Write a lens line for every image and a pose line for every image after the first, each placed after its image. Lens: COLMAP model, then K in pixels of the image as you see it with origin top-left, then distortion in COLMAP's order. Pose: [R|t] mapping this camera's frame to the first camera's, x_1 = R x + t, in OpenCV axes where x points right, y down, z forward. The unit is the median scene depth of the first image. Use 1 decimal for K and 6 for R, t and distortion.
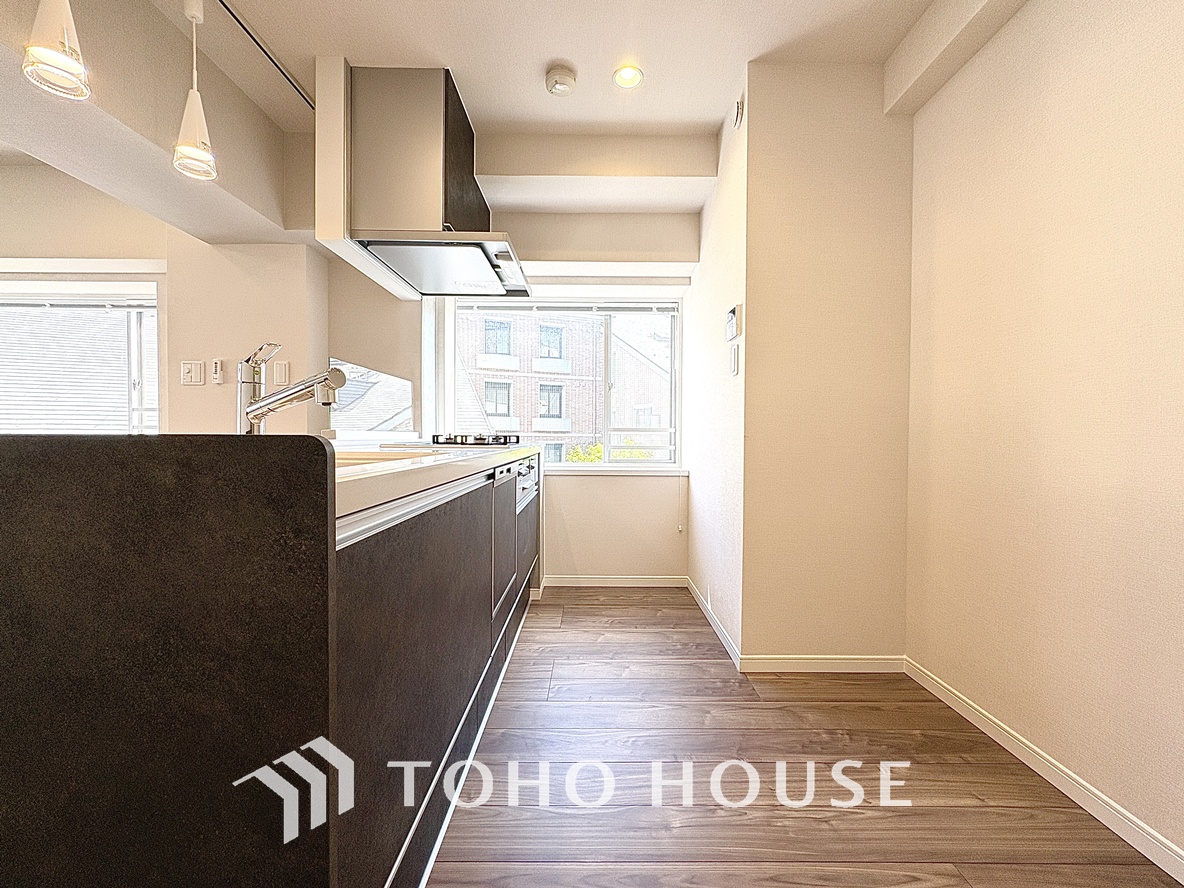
lens RADIAL K [[473.2, 0, 598.3], [0, 473.2, 445.3], [0, 0, 1]] dist [0.000933, -0.000176]
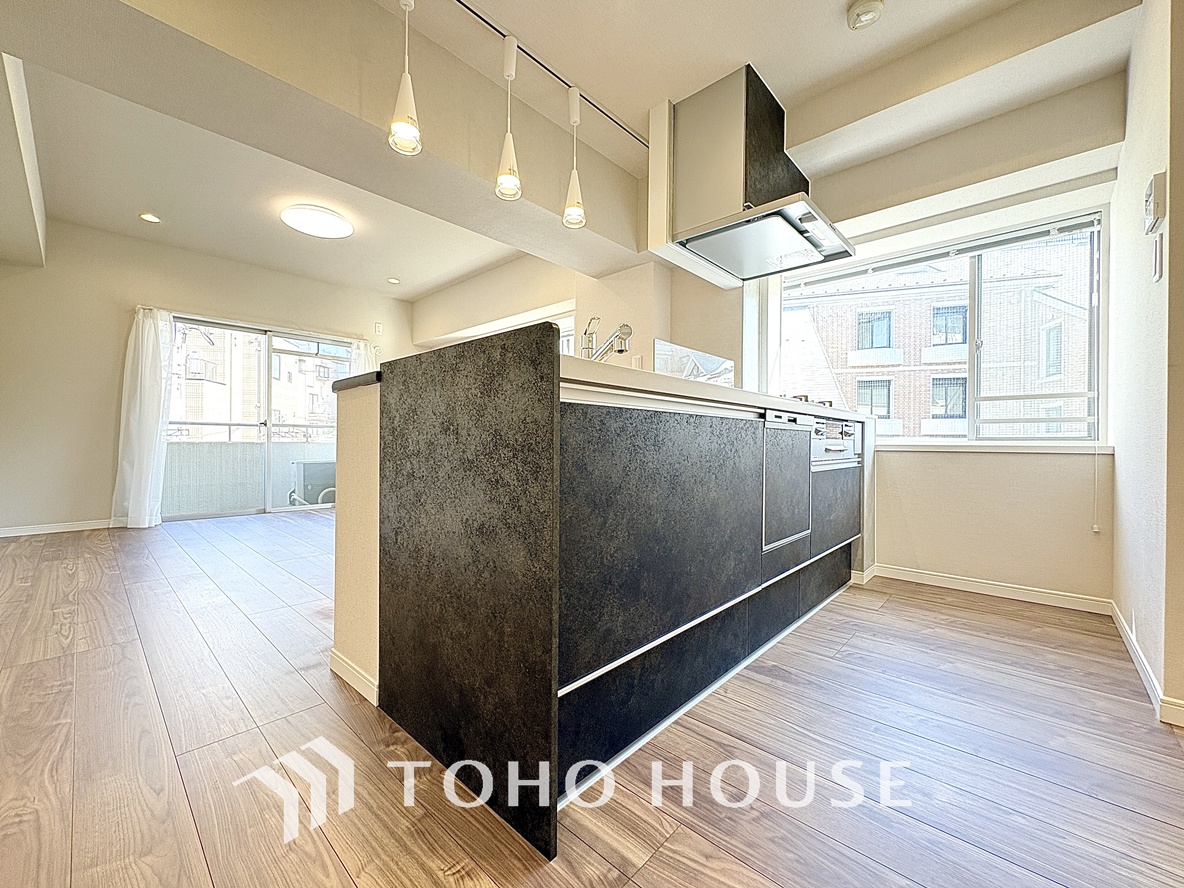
lens RADIAL K [[473.2, 0, 592.7], [0, 473.2, 437.7], [0, 0, 1]] dist [0.000933, -0.000176]
pose [[0.735058, -0.005156, -0.677984, 0.139583], [-0.013020, 0.999679, -0.021718, 0.090621], [0.677879, 0.024791, 0.734756, -0.029019]]
